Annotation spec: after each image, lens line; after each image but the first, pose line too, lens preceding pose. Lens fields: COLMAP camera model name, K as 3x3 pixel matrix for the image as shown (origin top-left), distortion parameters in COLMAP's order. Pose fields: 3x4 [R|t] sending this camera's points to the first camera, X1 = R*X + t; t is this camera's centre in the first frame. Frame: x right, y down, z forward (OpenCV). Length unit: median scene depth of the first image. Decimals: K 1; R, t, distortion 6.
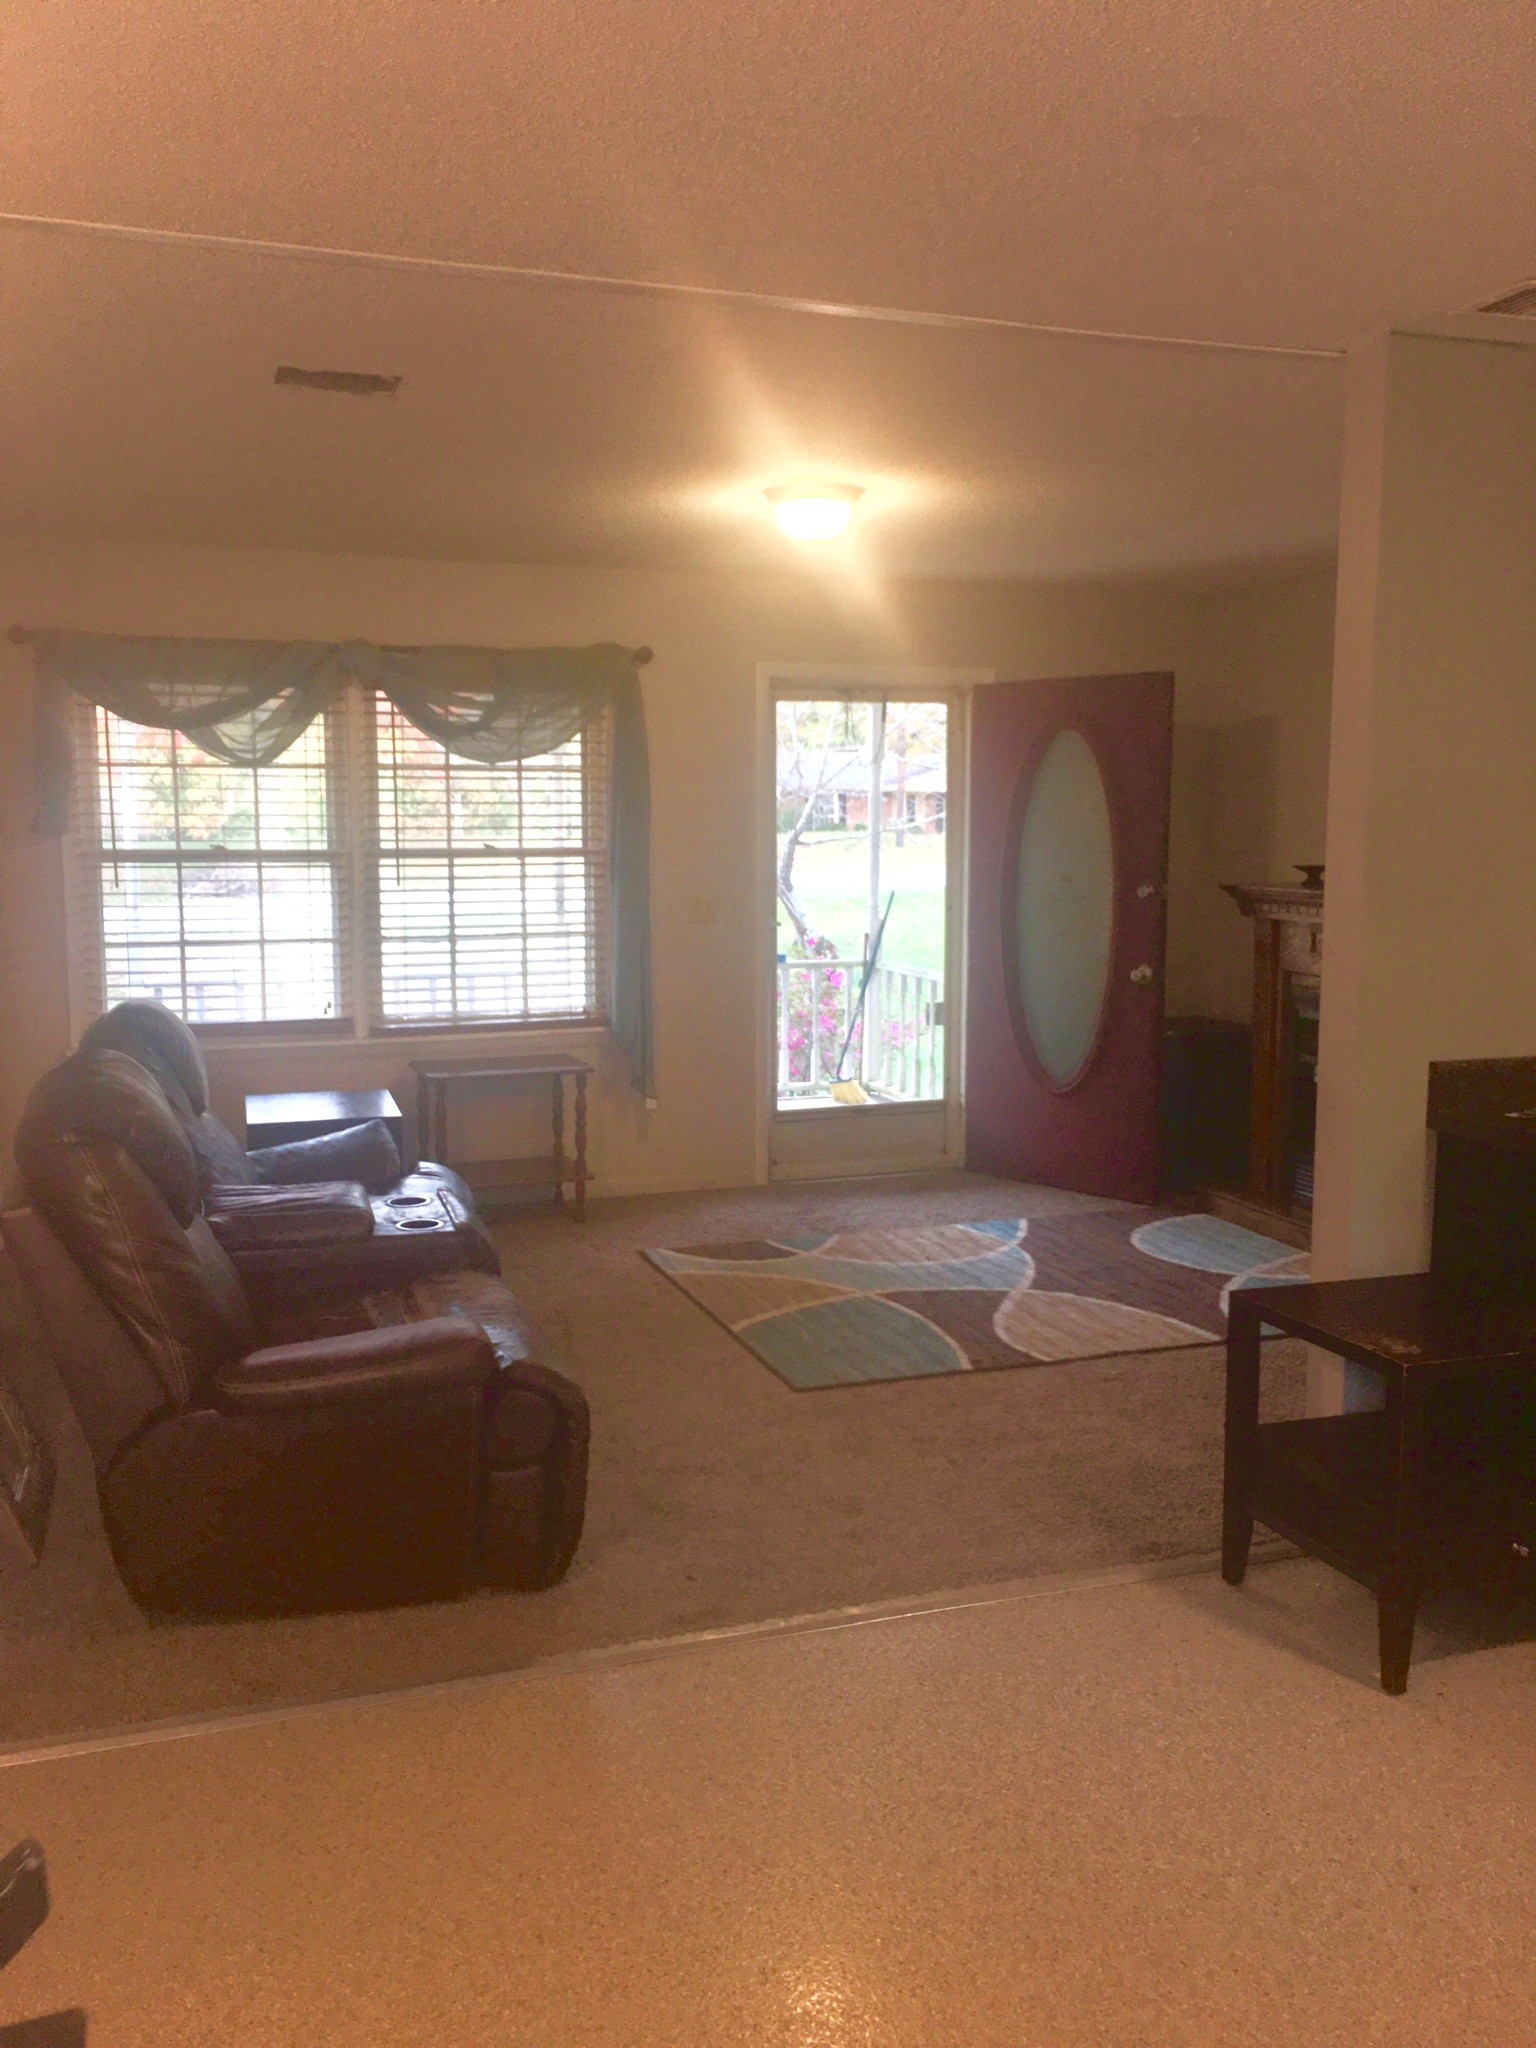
lens RADIAL K [[1731.5, 0, 771.4], [0, 1731.5, 1012.1], [0, 0, 1]] dist [0.079611, -0.082195]
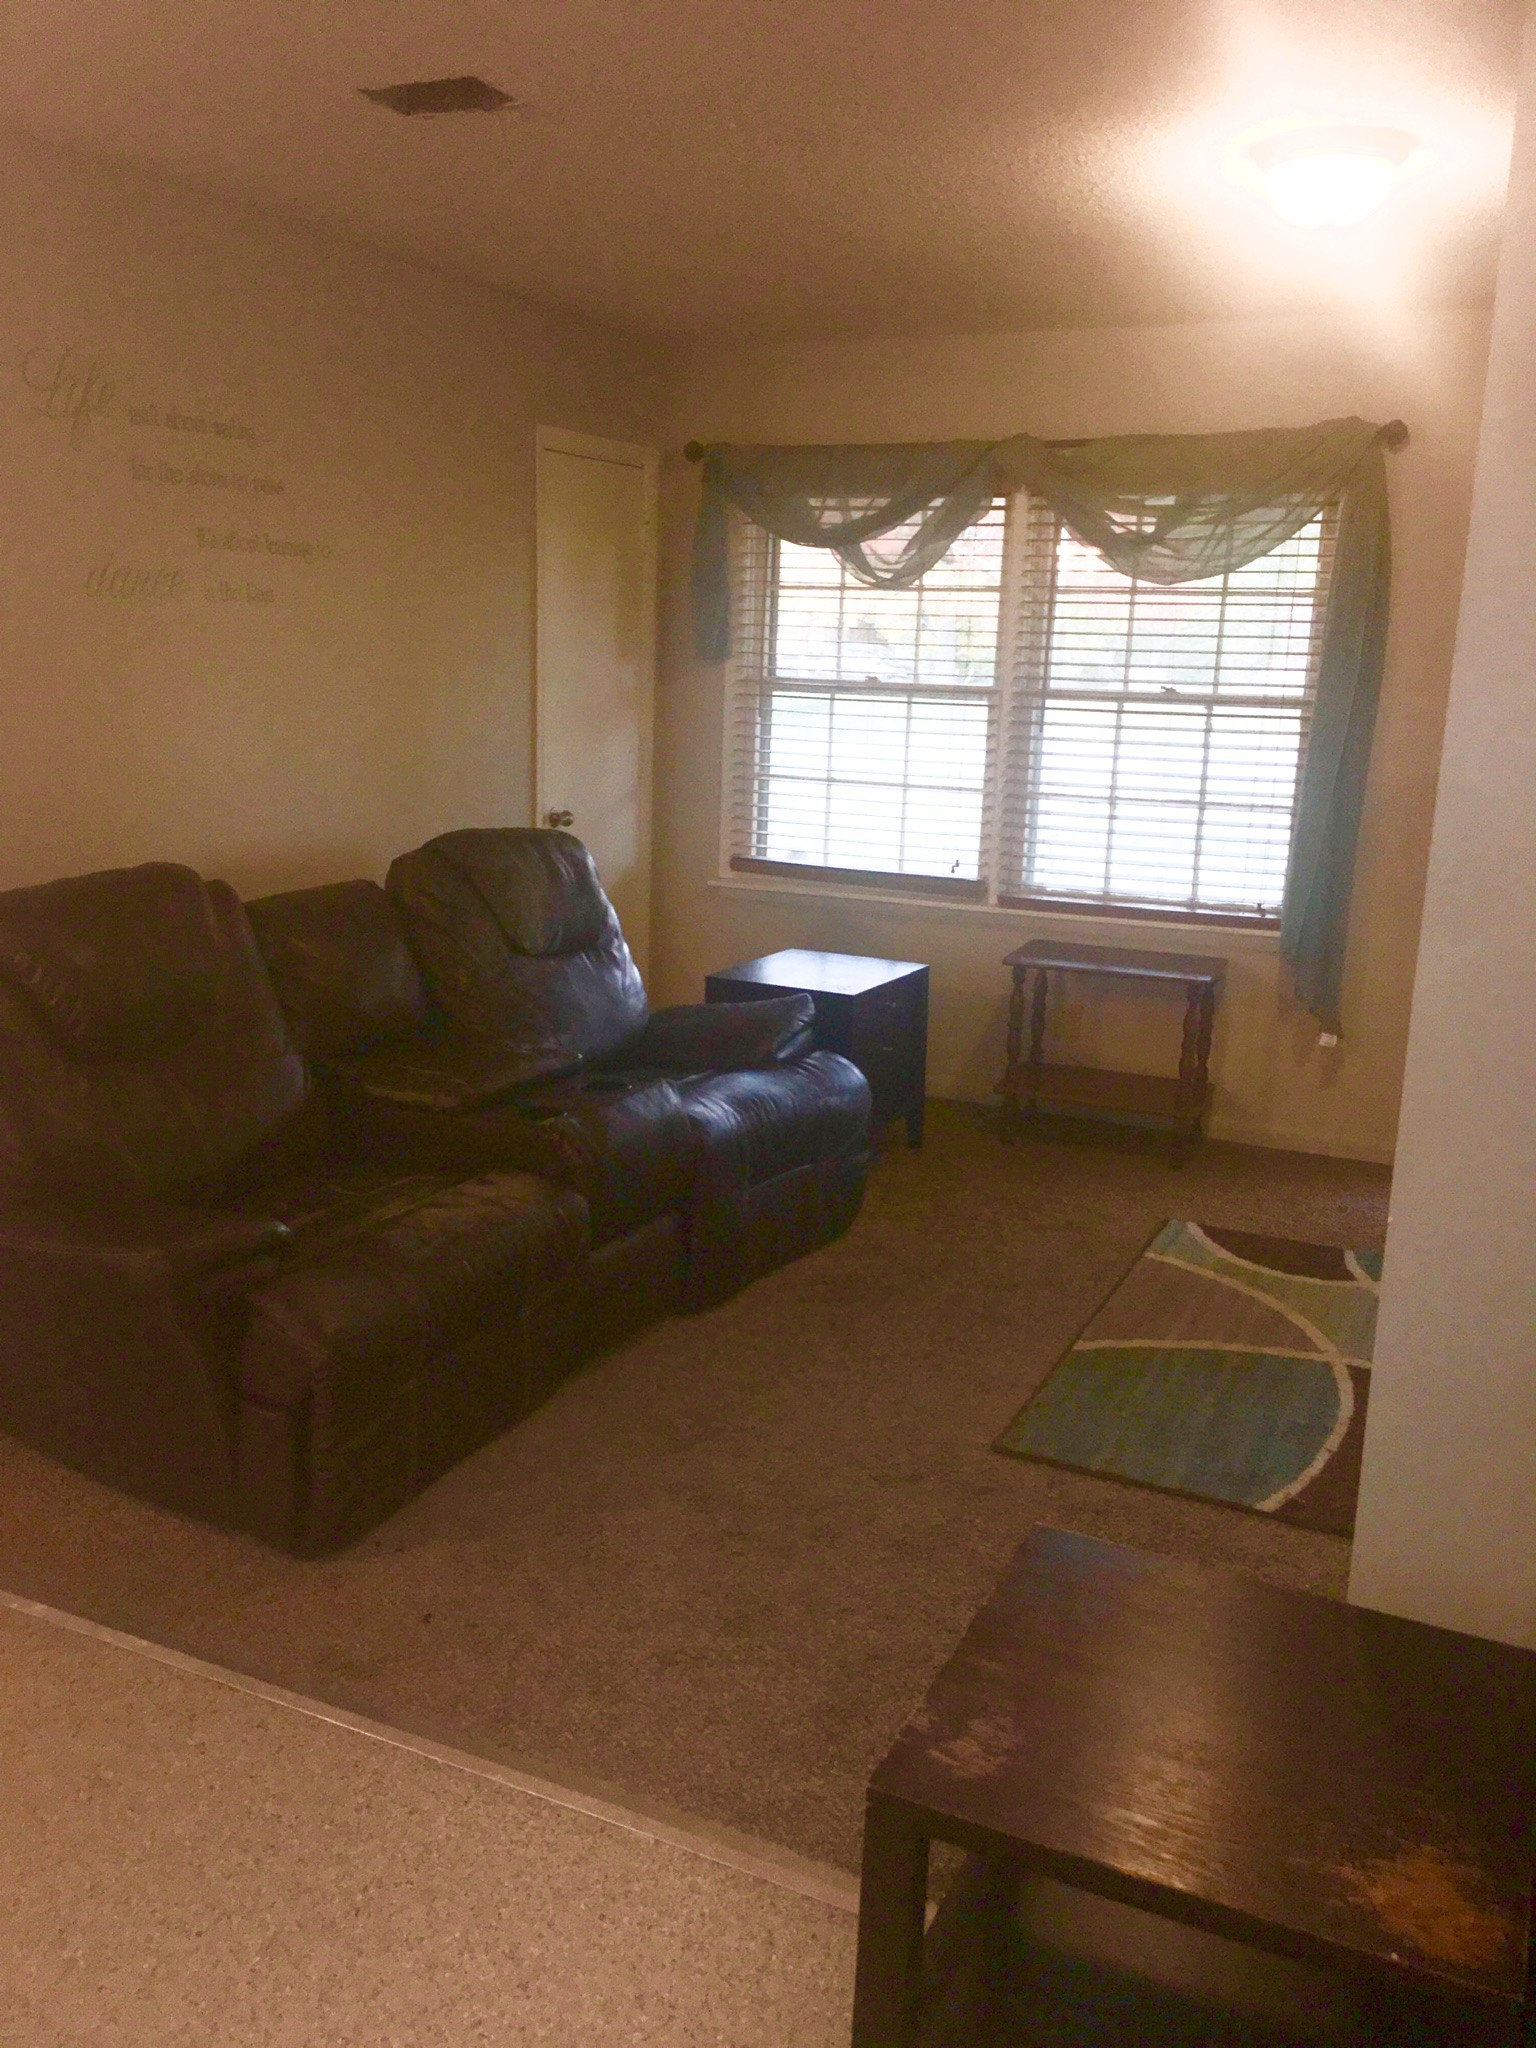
lens RADIAL K [[1731.5, 0, 771.4], [0, 1731.5, 1012.1], [0, 0, 1]] dist [0.079611, -0.082195]
pose [[0.704464, 0.170040, -0.689070, 0.299515], [-0.111778, 0.985341, 0.128876, -0.032515], [0.700883, -0.013766, 0.713144, 0.297344]]
